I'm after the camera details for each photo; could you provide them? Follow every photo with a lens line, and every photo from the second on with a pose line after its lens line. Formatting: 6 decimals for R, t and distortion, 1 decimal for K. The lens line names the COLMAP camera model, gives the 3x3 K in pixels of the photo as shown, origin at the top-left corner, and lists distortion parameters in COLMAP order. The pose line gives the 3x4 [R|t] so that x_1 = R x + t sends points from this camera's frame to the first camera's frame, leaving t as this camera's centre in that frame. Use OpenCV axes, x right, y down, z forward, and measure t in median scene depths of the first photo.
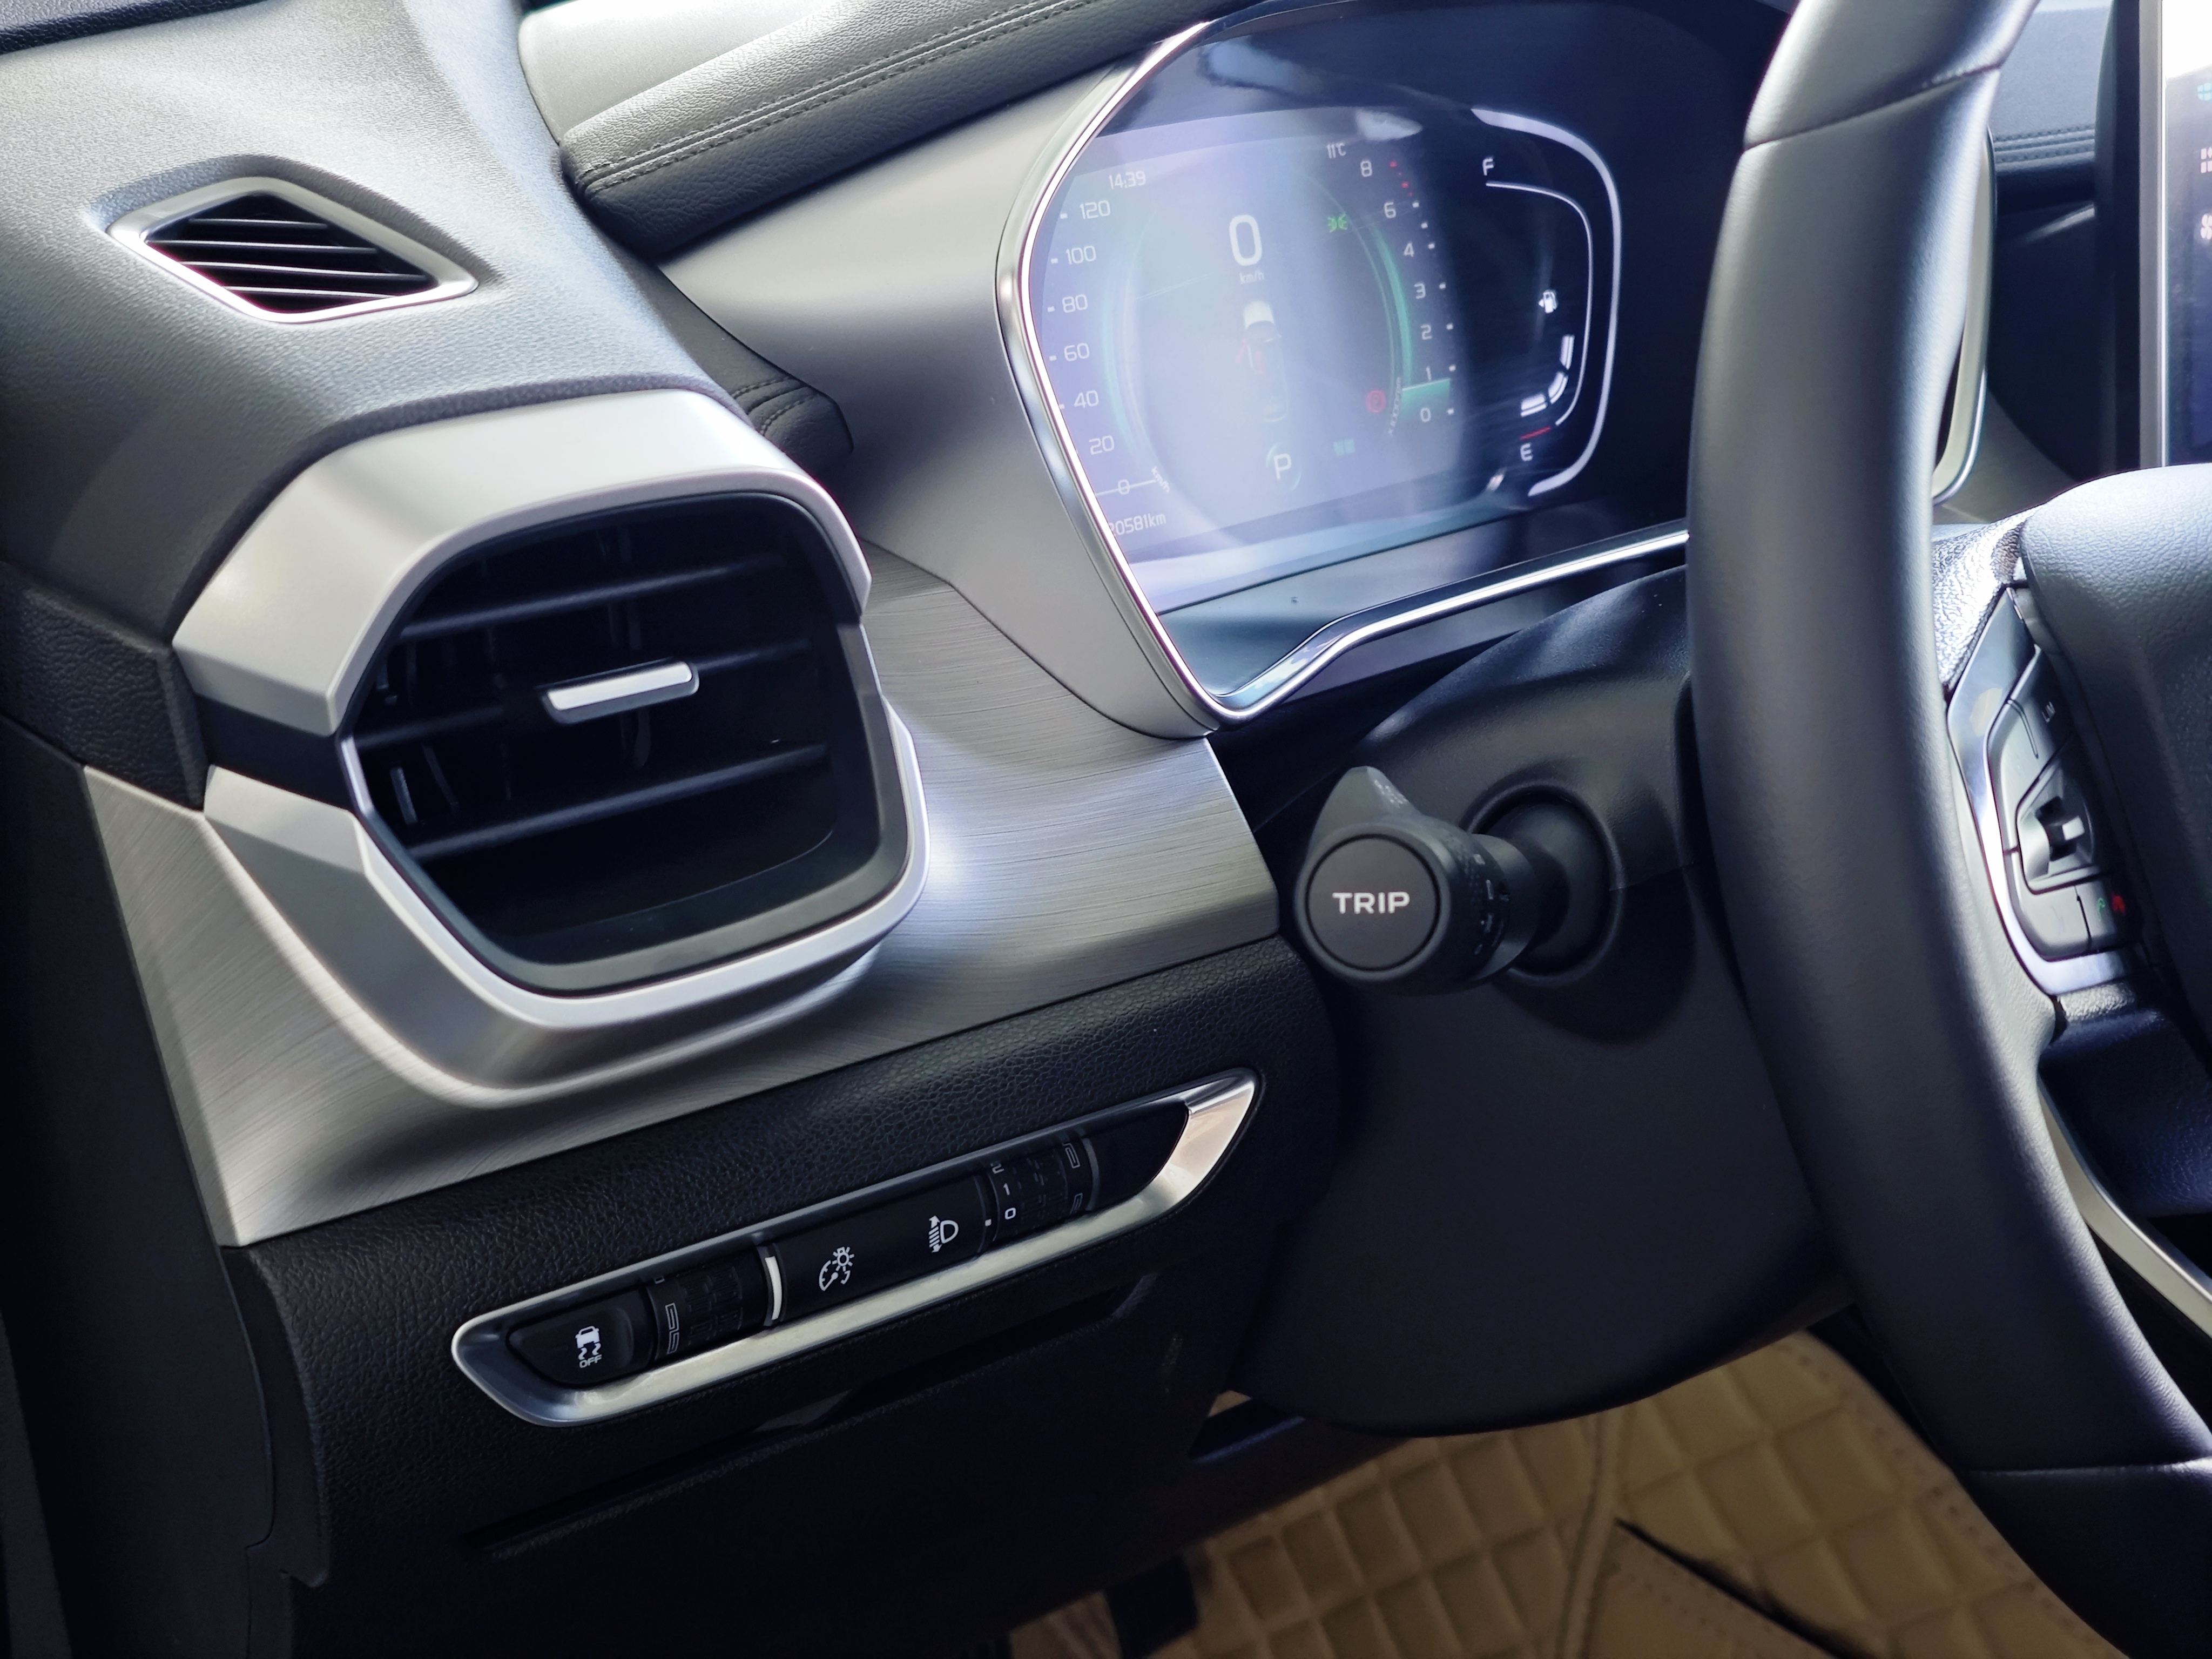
lens RADIAL K [[3020.5, 0, 1106.0], [0, 3020.5, 829.5], [0, 0, 1]] dist [0.089662, -0.016491]
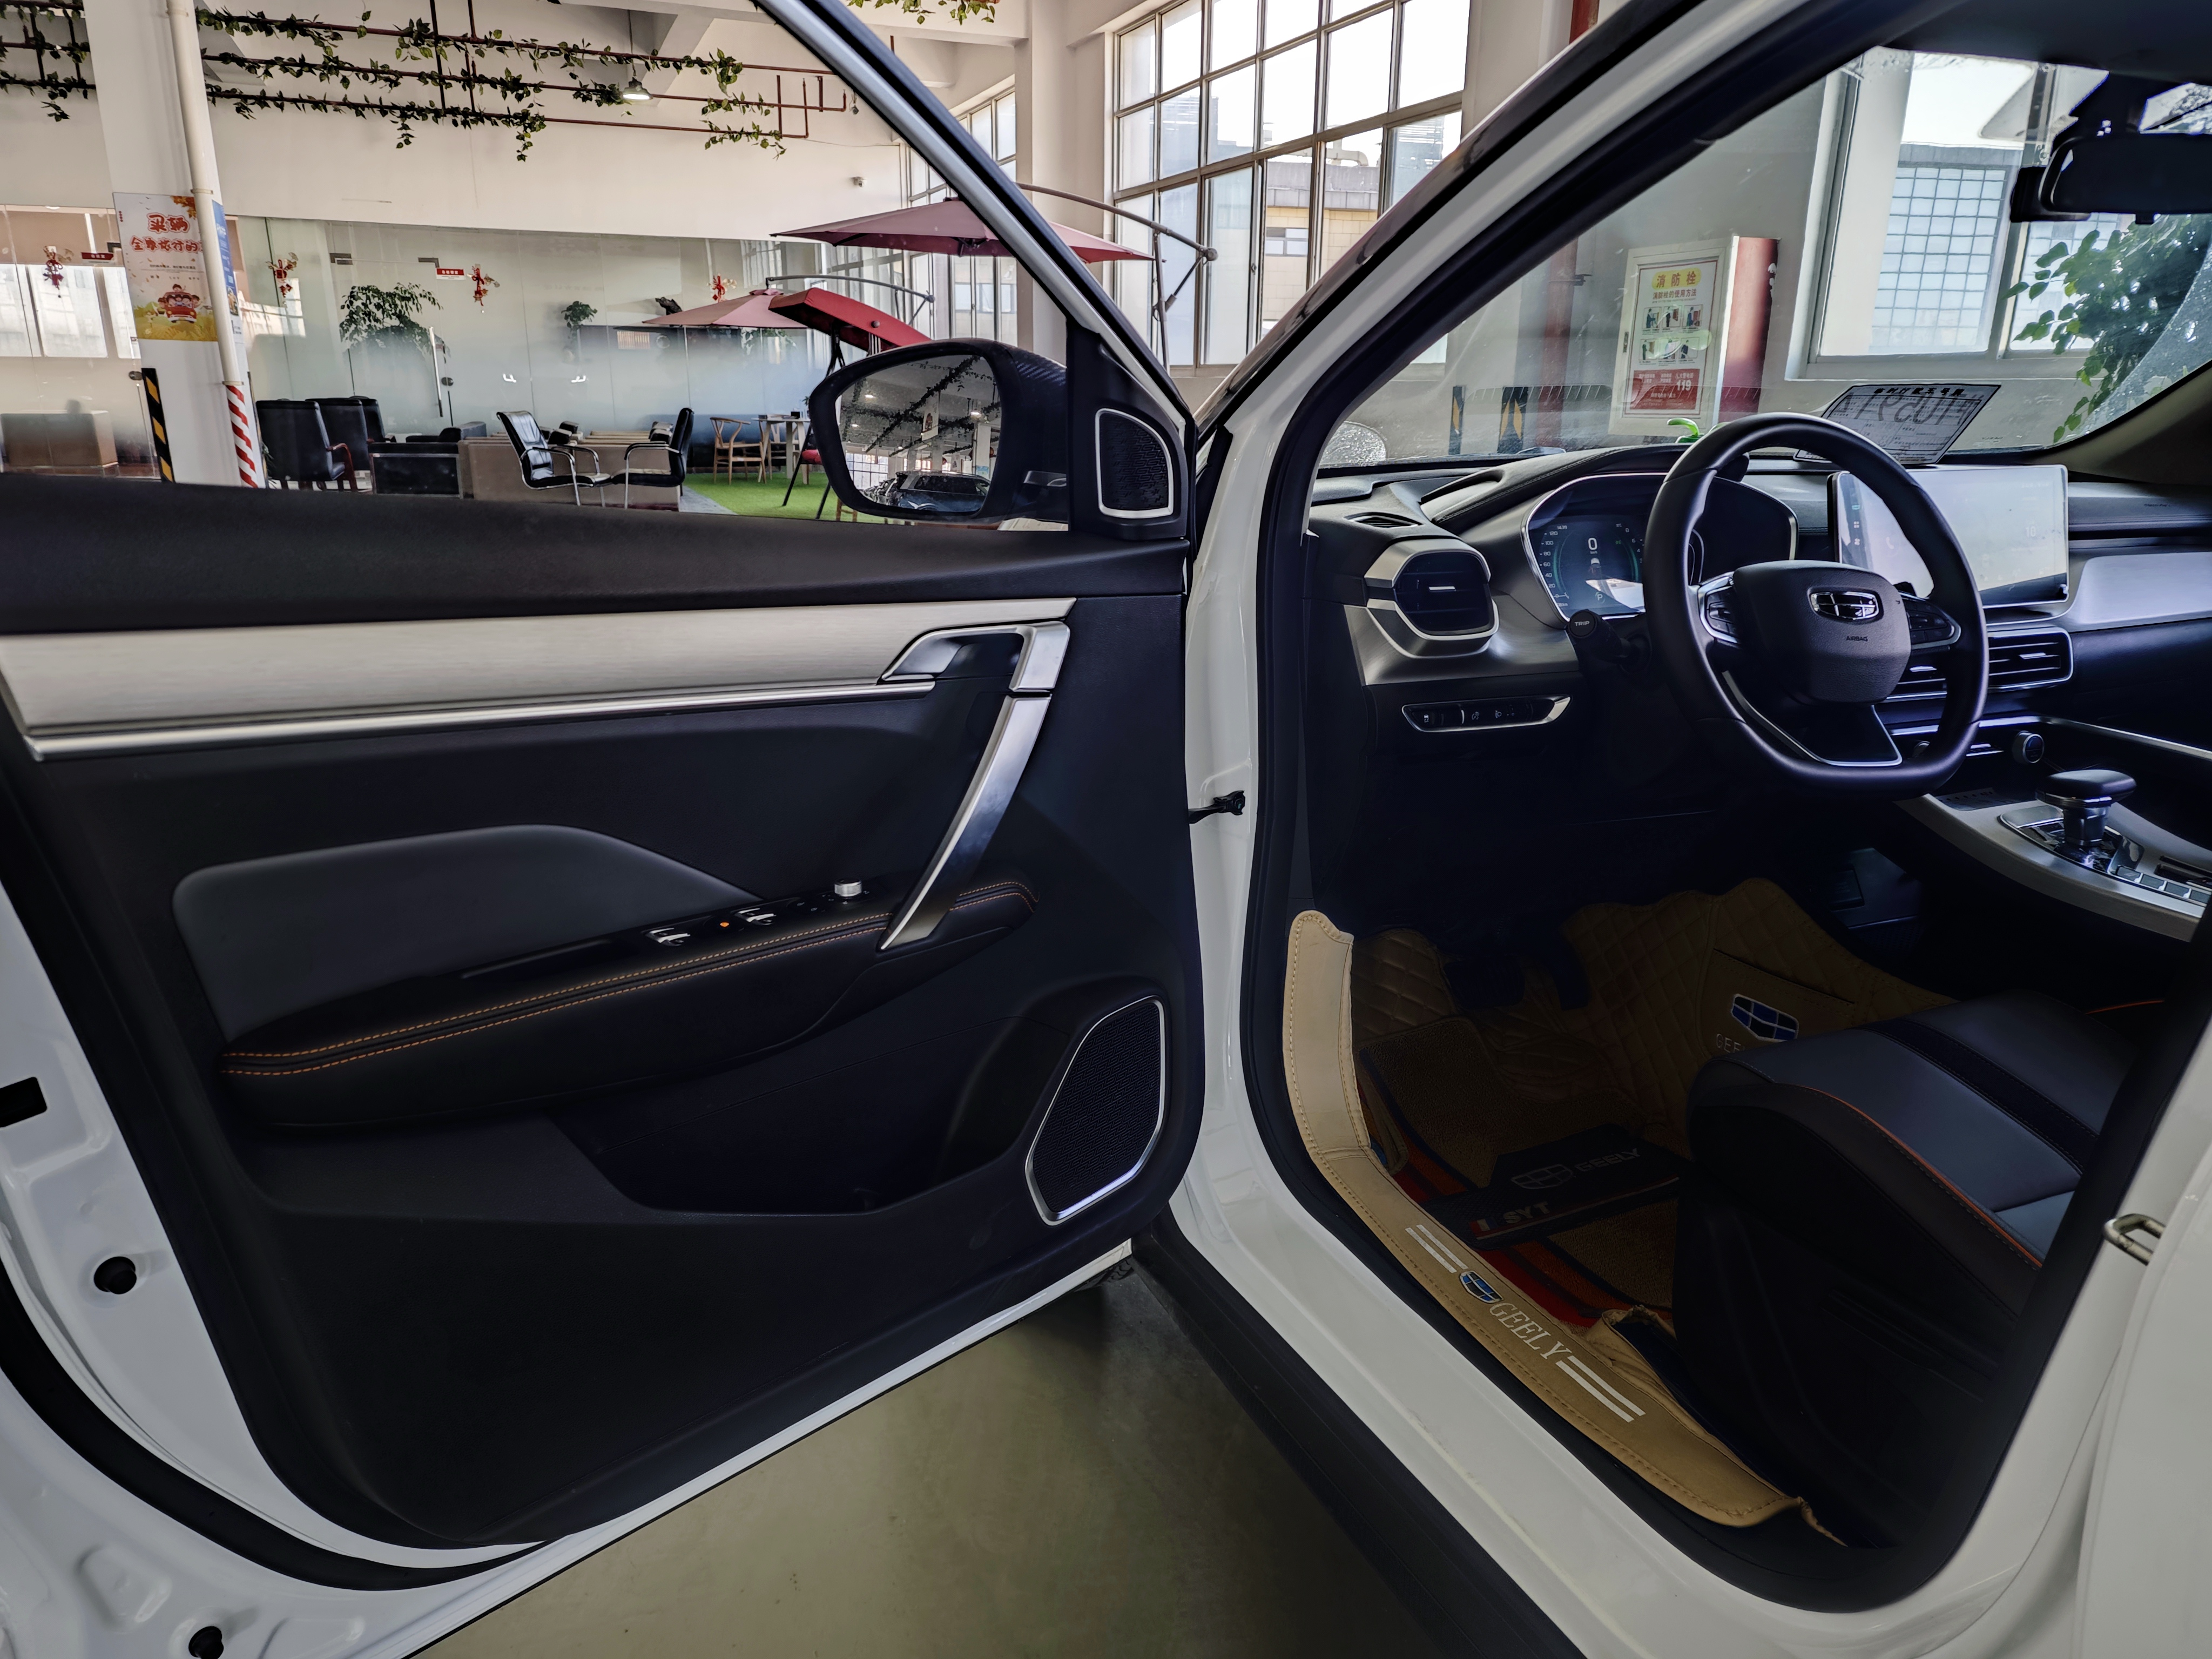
lens RADIAL K [[1480.4, 0, 1106.0], [0, 1480.4, 829.5], [0, 0, 1]] dist [0.006047, 0.001497]
pose [[0.943487, 0.045497, -0.328271, 0.154590], [-0.077536, 0.993345, -0.085173, 0.620600], [0.322211, 0.105812, 0.940736, -1.560227]]
